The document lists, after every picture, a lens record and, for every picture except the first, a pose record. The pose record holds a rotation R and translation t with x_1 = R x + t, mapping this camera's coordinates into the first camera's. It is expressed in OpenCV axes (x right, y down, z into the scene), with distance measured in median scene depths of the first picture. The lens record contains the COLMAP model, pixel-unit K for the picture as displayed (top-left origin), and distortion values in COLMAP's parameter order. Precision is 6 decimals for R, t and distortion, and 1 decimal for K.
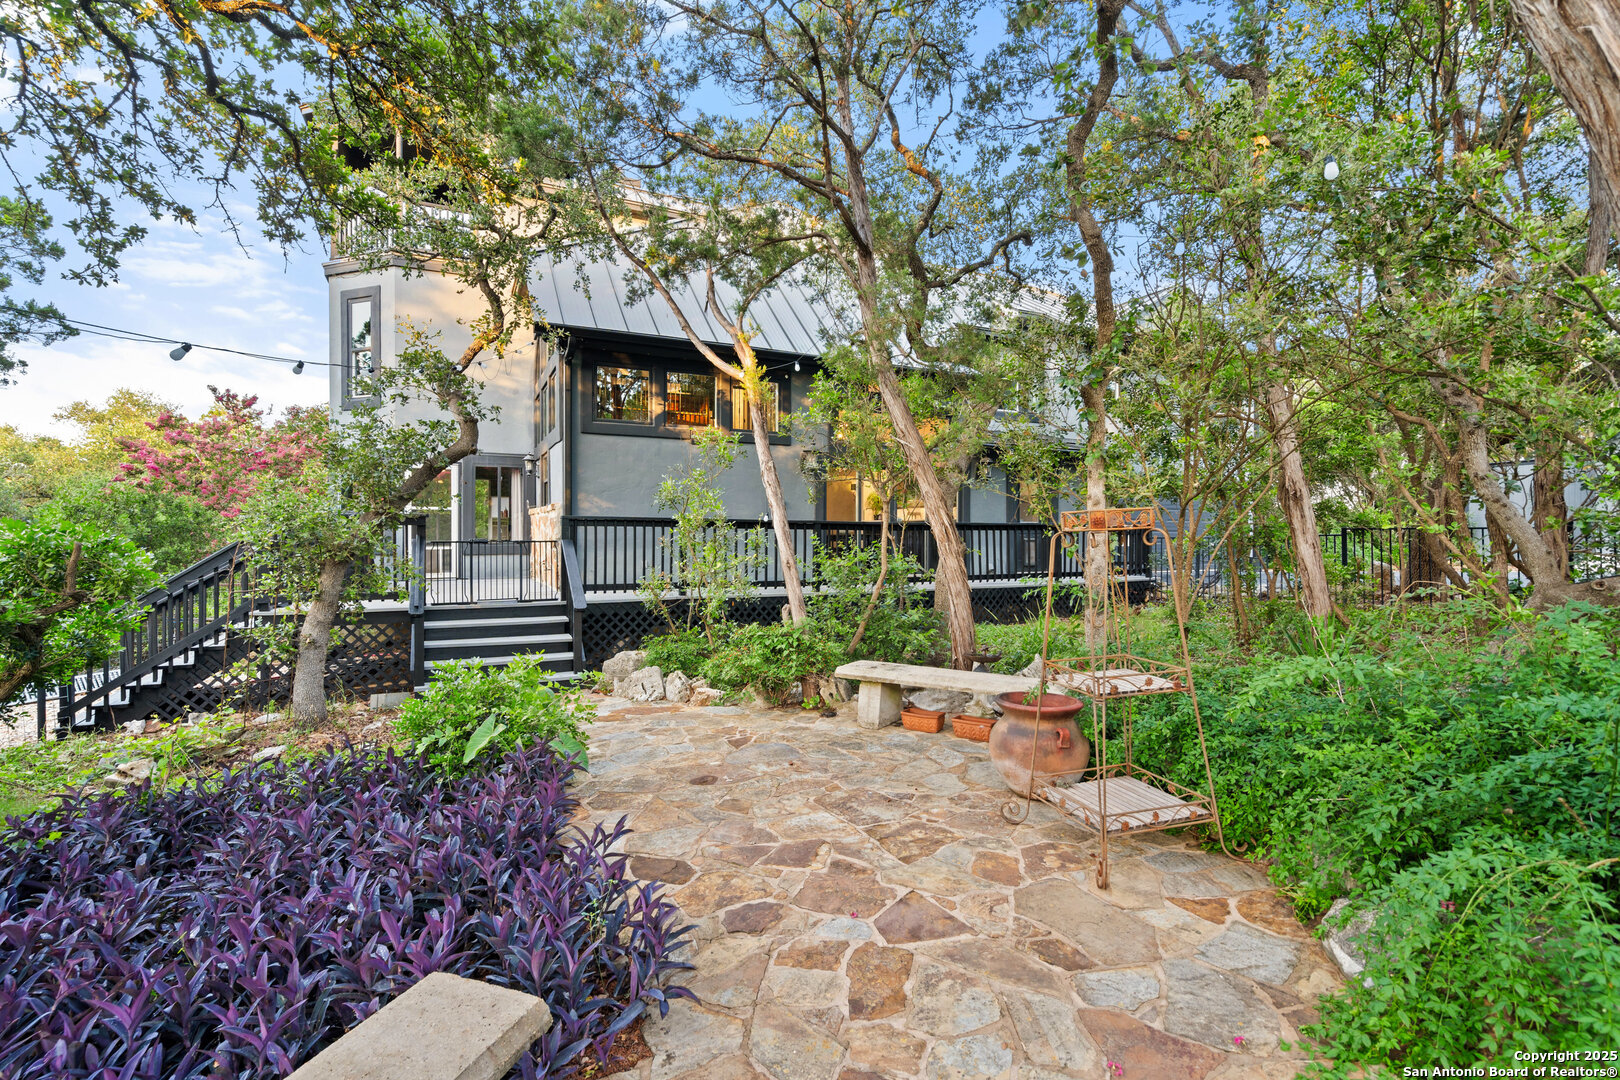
lens RADIAL K [[735.7, 0, 814.2], [0, 735.7, 537.0], [0, 0, 1]] dist [0.003192, 0.001084]
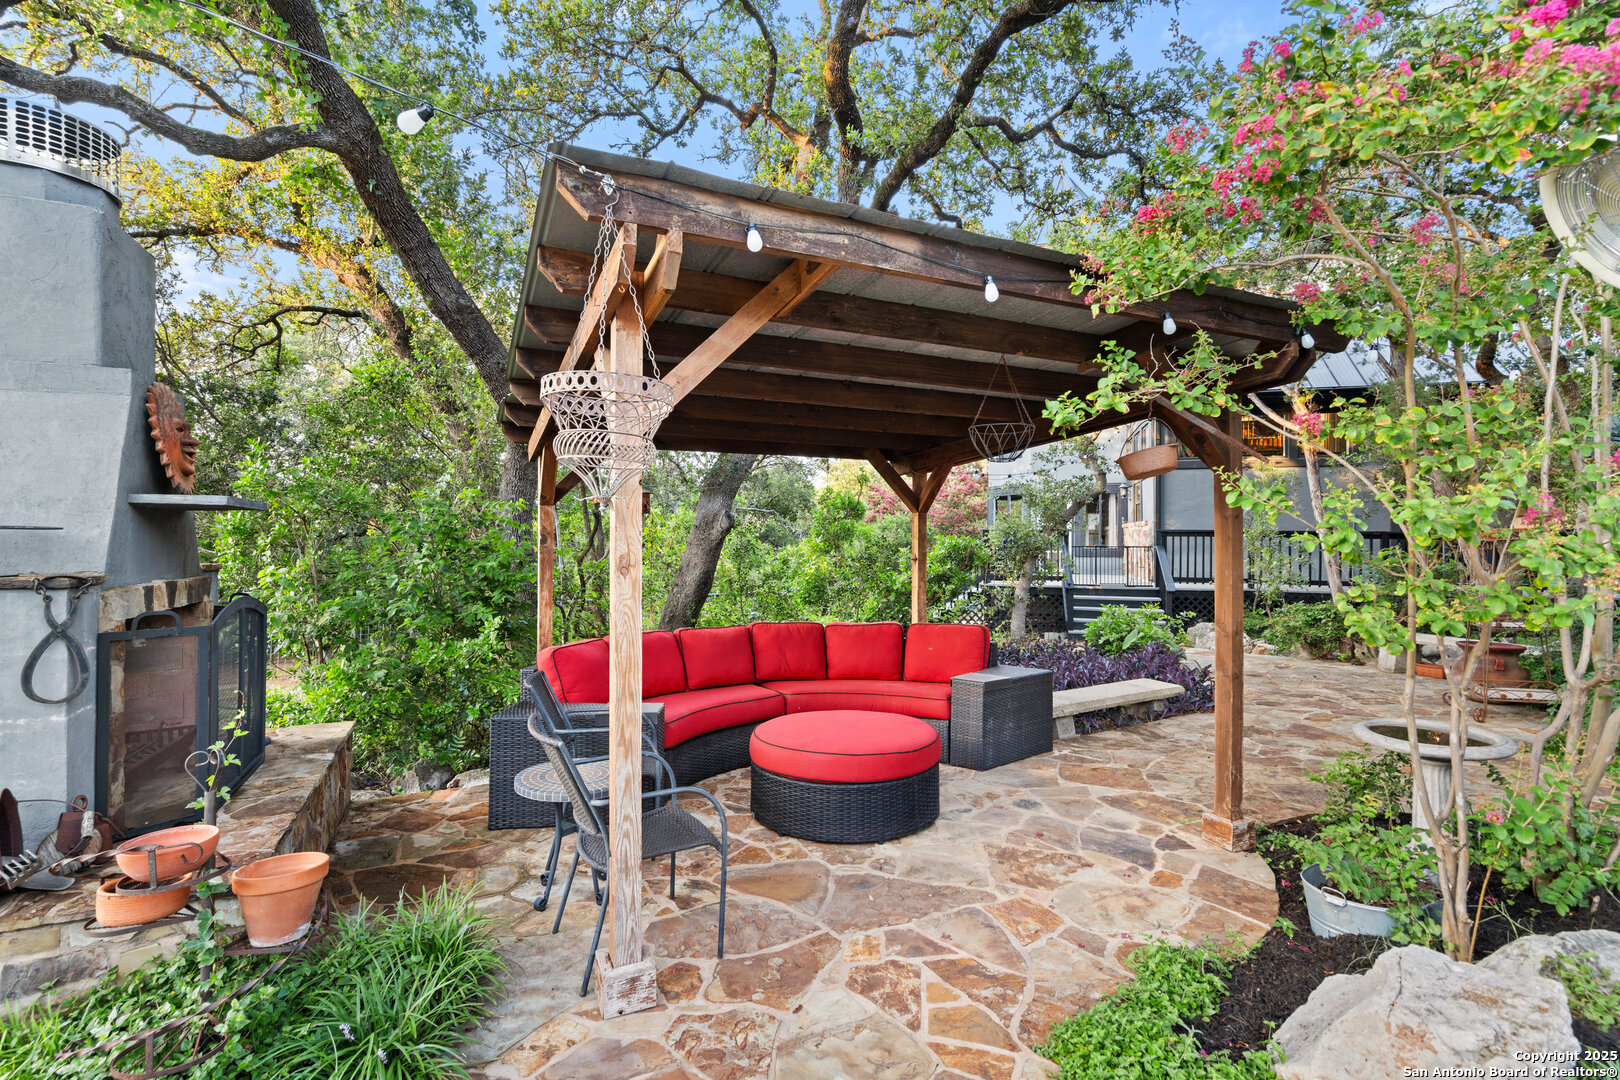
lens RADIAL K [[735.7, 0, 818.8], [0, 735.7, 541.6], [0, 0, 1]] dist [0.003192, 0.001084]
pose [[0.747980, -0.003111, -0.663714, 0.142605], [-0.002018, 0.999974, -0.006960, 0.007413], [0.663718, 0.006545, 0.747954, -0.605265]]
